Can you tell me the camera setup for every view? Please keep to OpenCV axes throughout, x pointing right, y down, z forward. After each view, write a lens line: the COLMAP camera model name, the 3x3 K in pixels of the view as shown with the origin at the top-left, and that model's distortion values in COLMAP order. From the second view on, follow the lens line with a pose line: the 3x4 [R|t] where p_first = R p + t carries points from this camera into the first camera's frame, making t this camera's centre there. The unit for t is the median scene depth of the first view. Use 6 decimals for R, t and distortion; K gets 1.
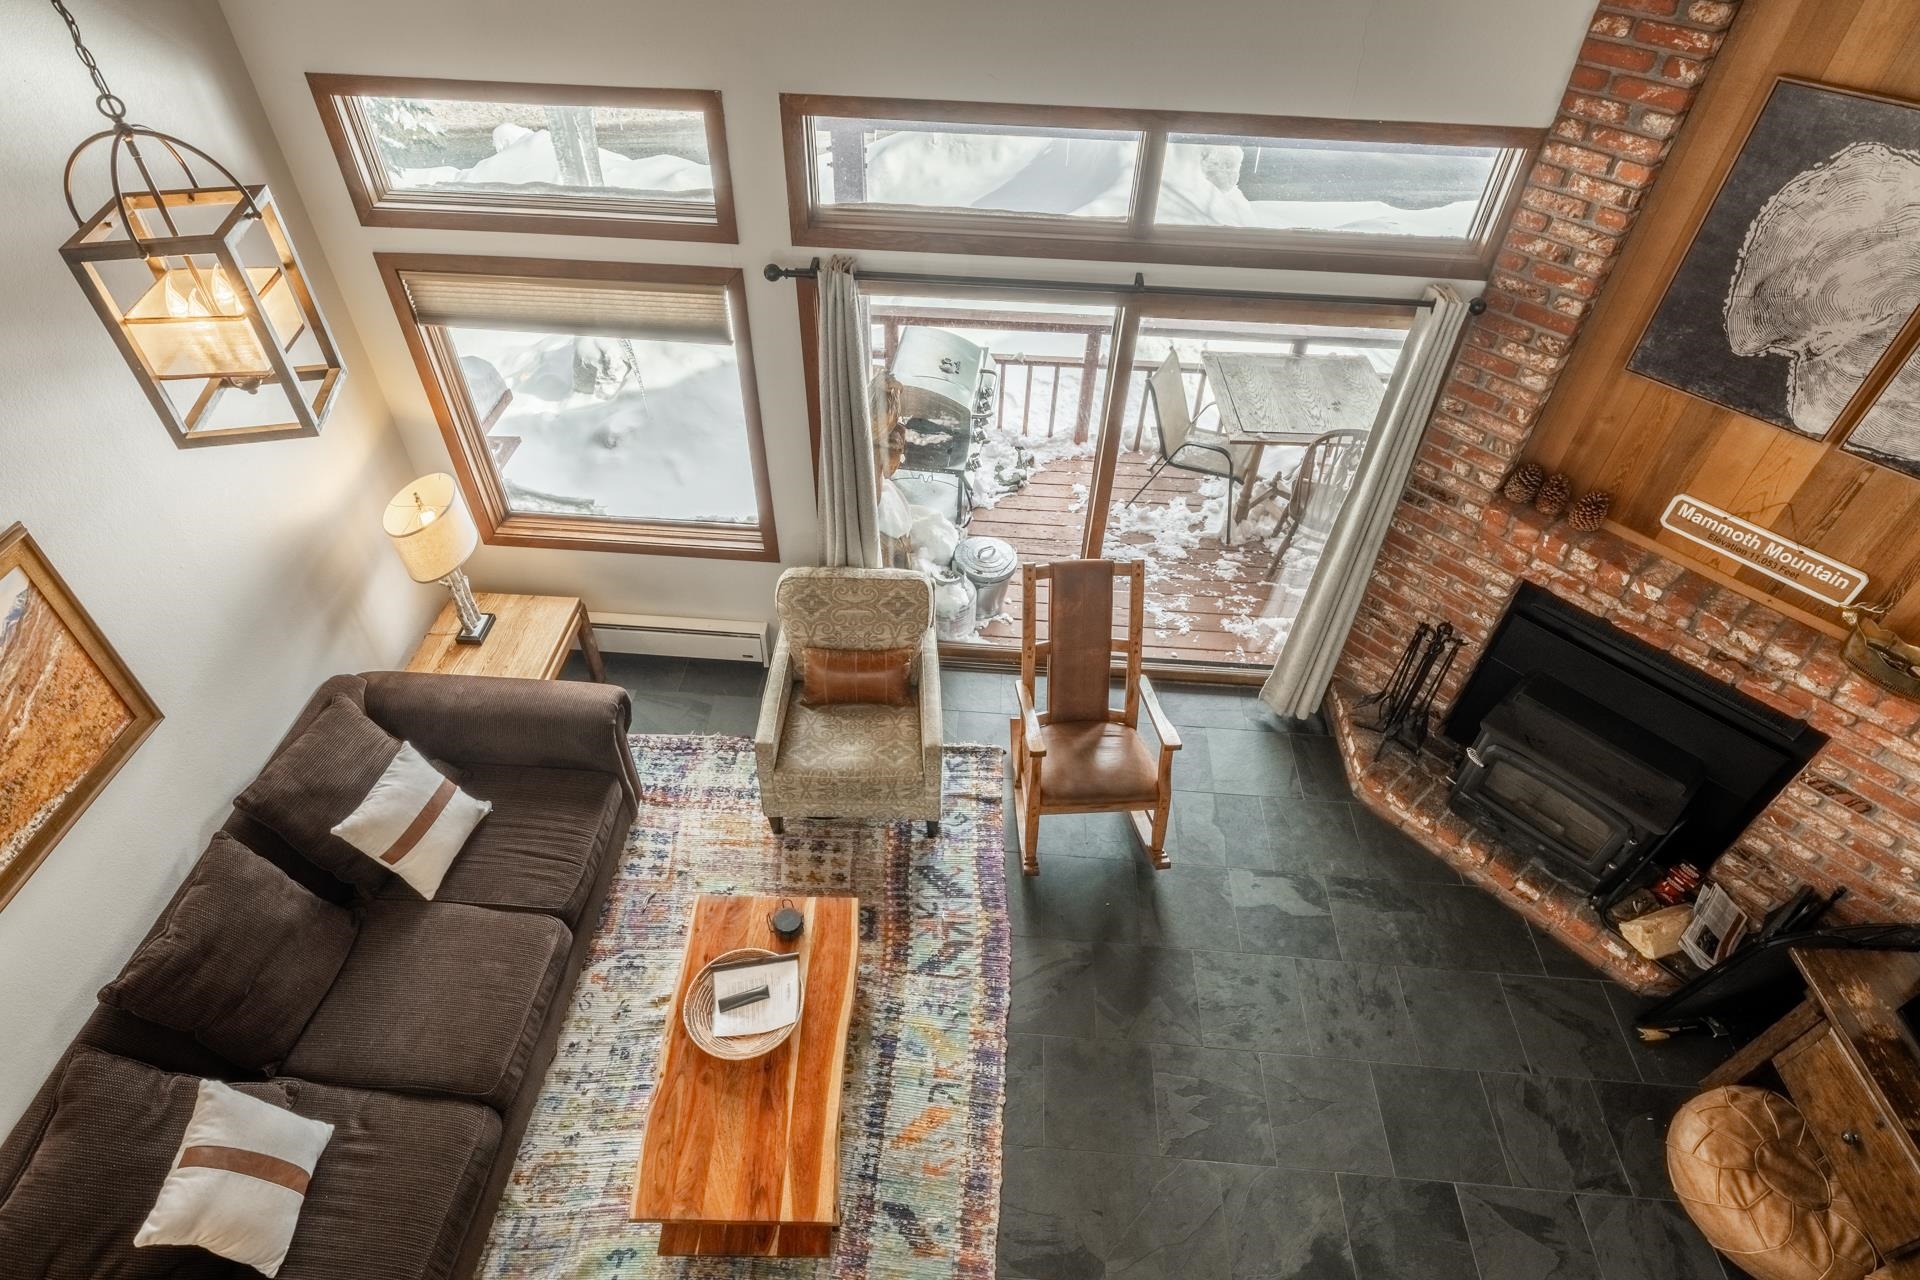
lens RADIAL K [[1008.6, 0, 939.5], [0, 1008.6, 642.0], [0, 0, 1]] dist [-0.003494, 0.000316]
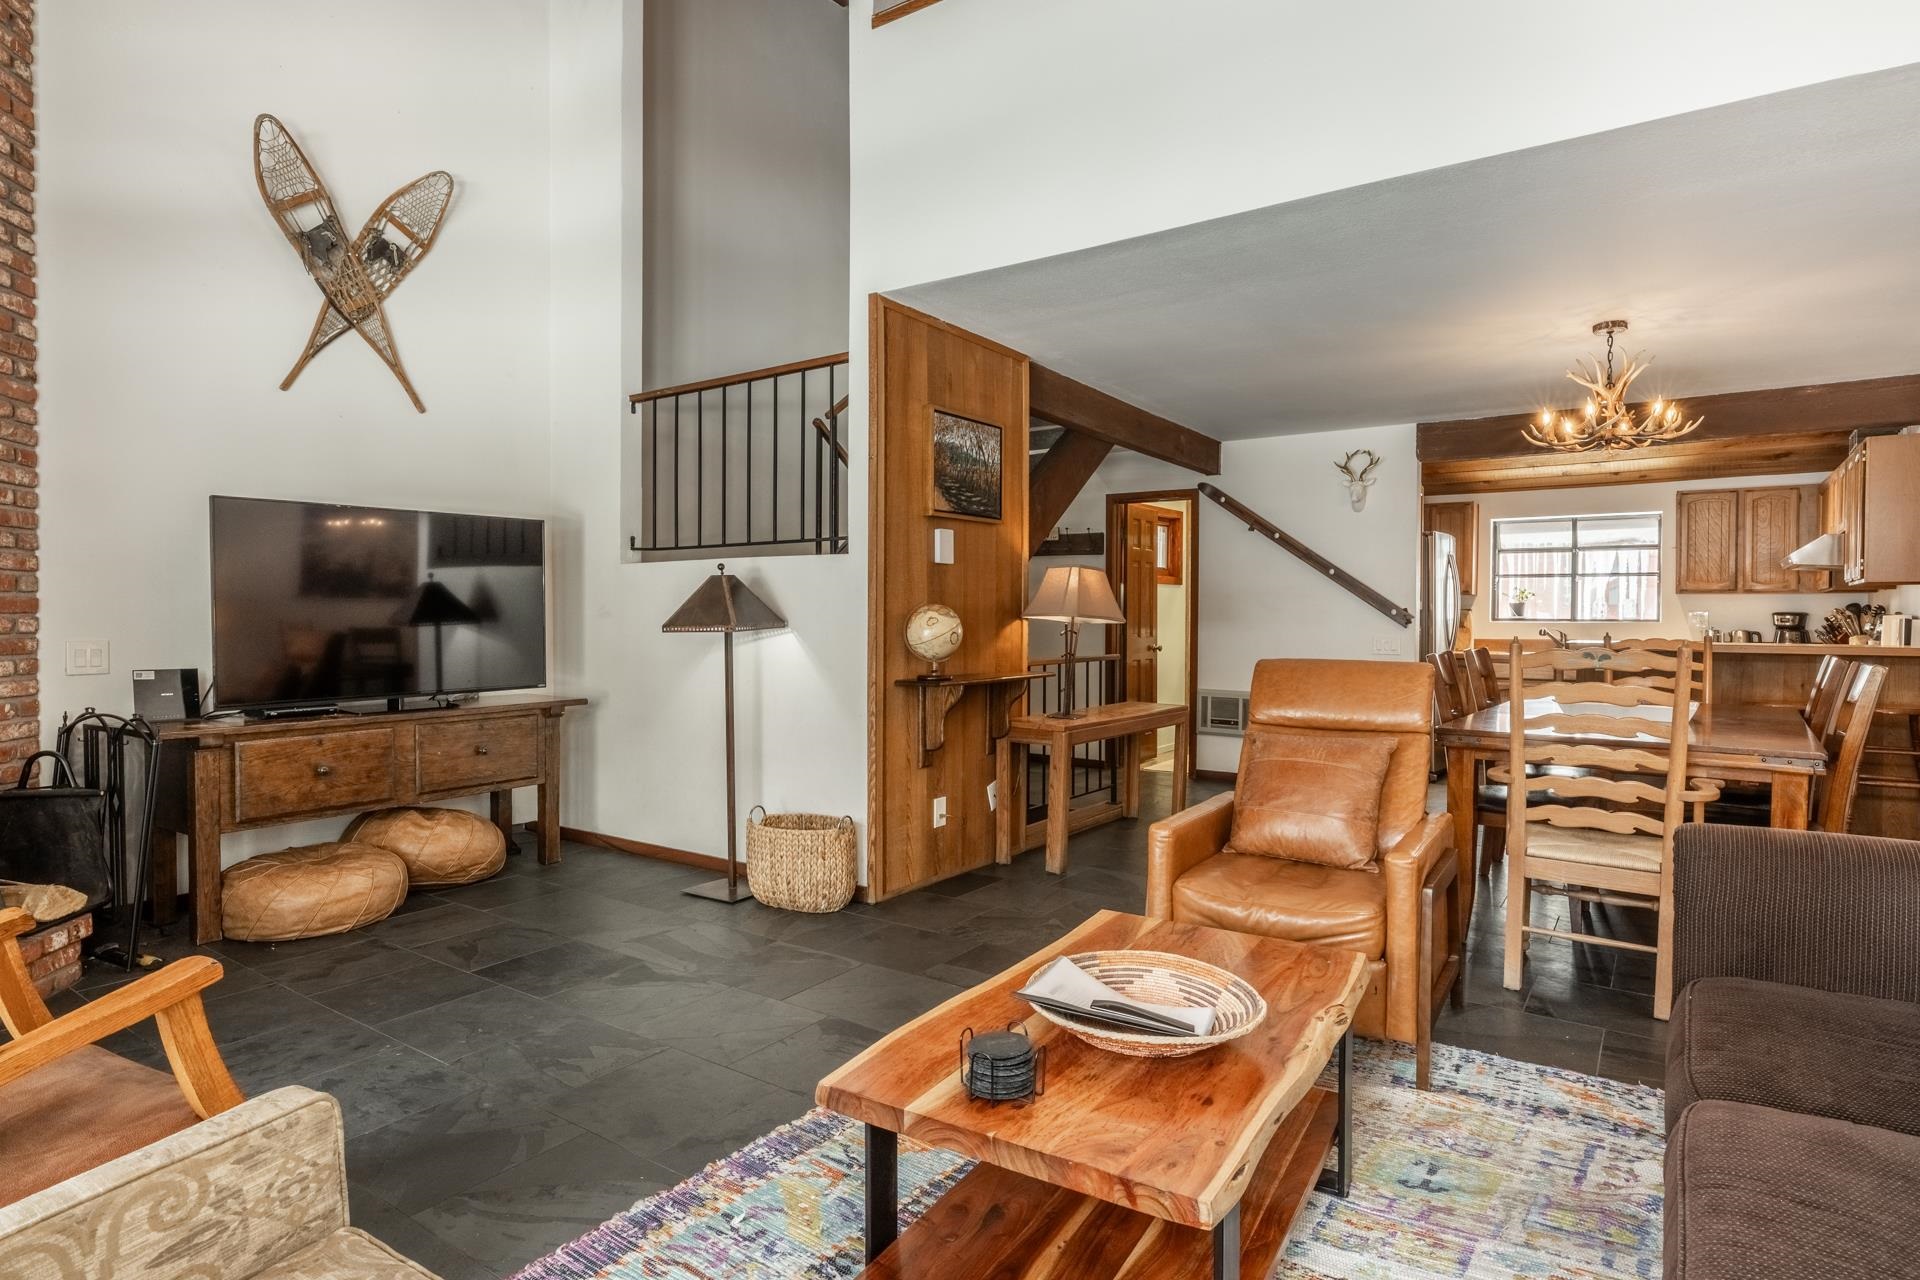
lens RADIAL K [[1024.0, 0, 942.0], [0, 1024.0, 635.0], [0, 0, 1]] dist [-0.001808, -0.000720]
pose [[-0.852560, -0.028710, 0.521841, -0.343890], [0.351154, 0.708057, 0.612655, -0.115122], [-0.387082, 0.705572, -0.593579, 1.124763]]
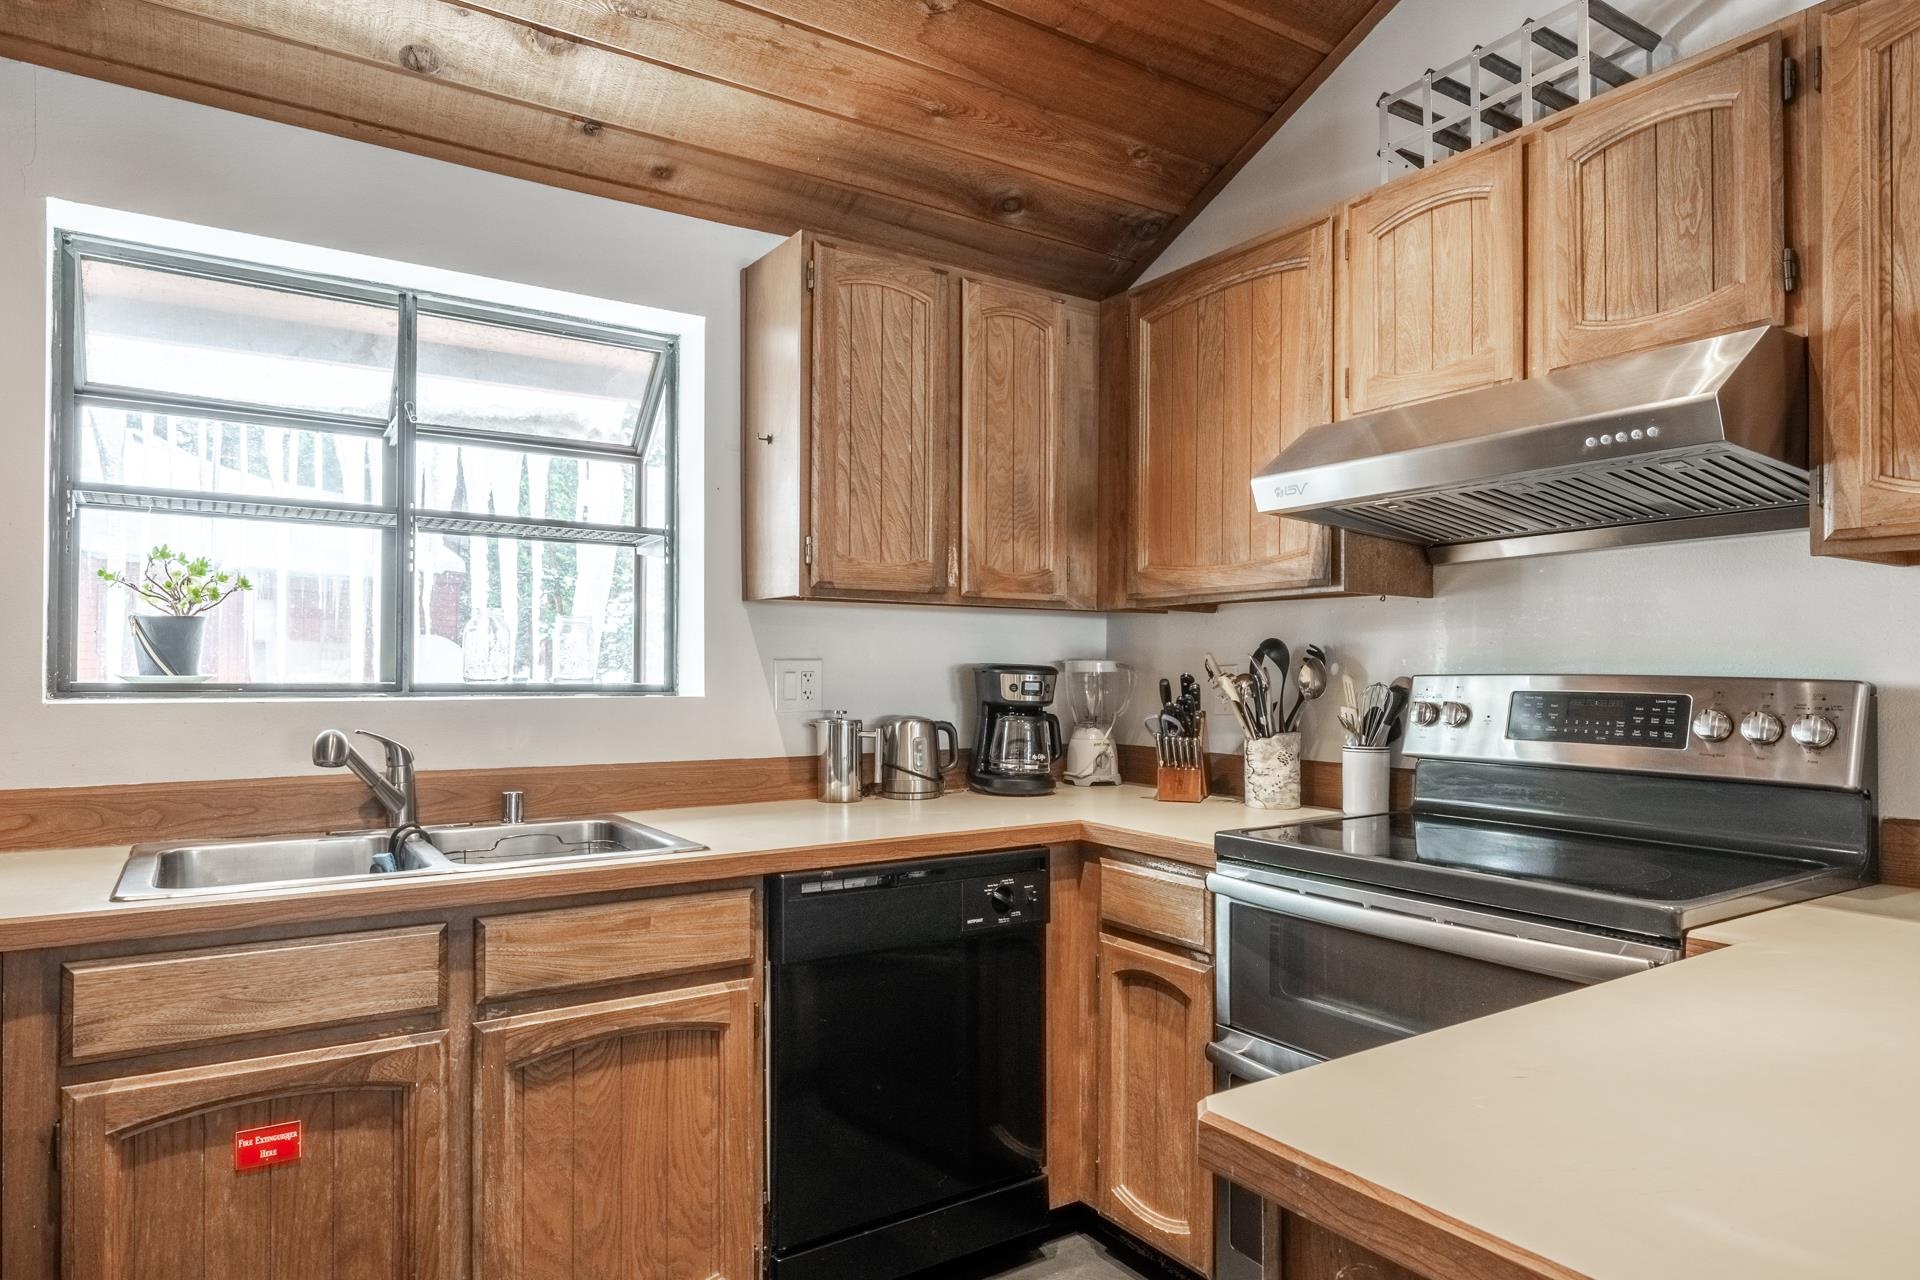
lens RADIAL K [[1243.9, 0, 875.5], [0, 1243.9, 672.0], [0, 0, 1]] dist [-0.002700, -0.000593]
pose [[-0.838904, -0.019639, -0.543924, -0.169685], [-0.391271, 0.716442, 0.577596, 1.242032], [0.378347, 0.697370, -0.608711, -0.281843]]
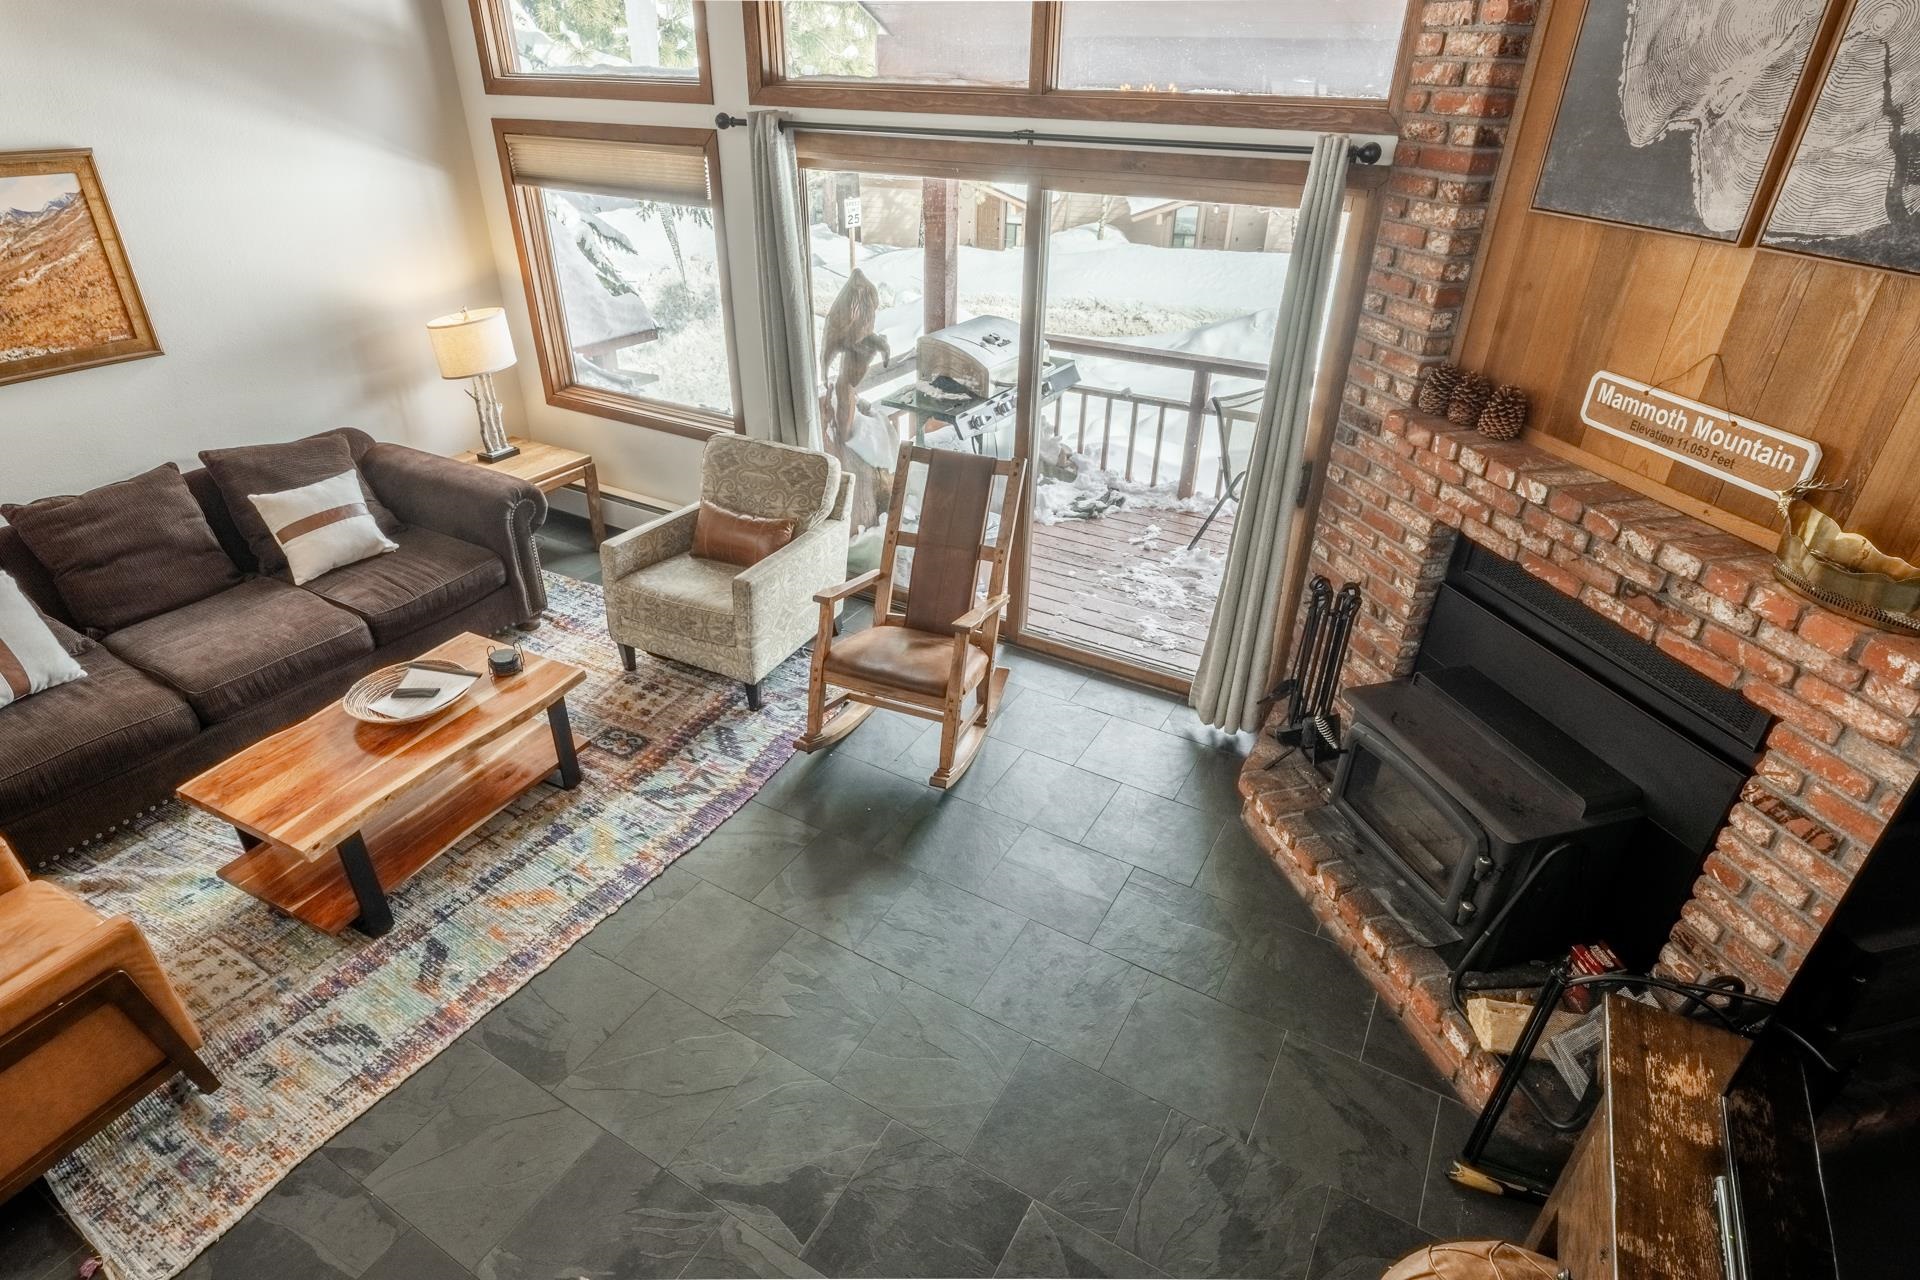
lens RADIAL K [[1007.5, 0, 936.0], [0, 1007.5, 641.6], [0, 0, 1]] dist [-0.002181, -0.000212]
pose [[0.895345, 0.215921, -0.389532, 0.611889], [-0.303986, 0.935484, -0.180170, 0.307328], [0.325498, 0.279727, 0.903219, 0.227482]]
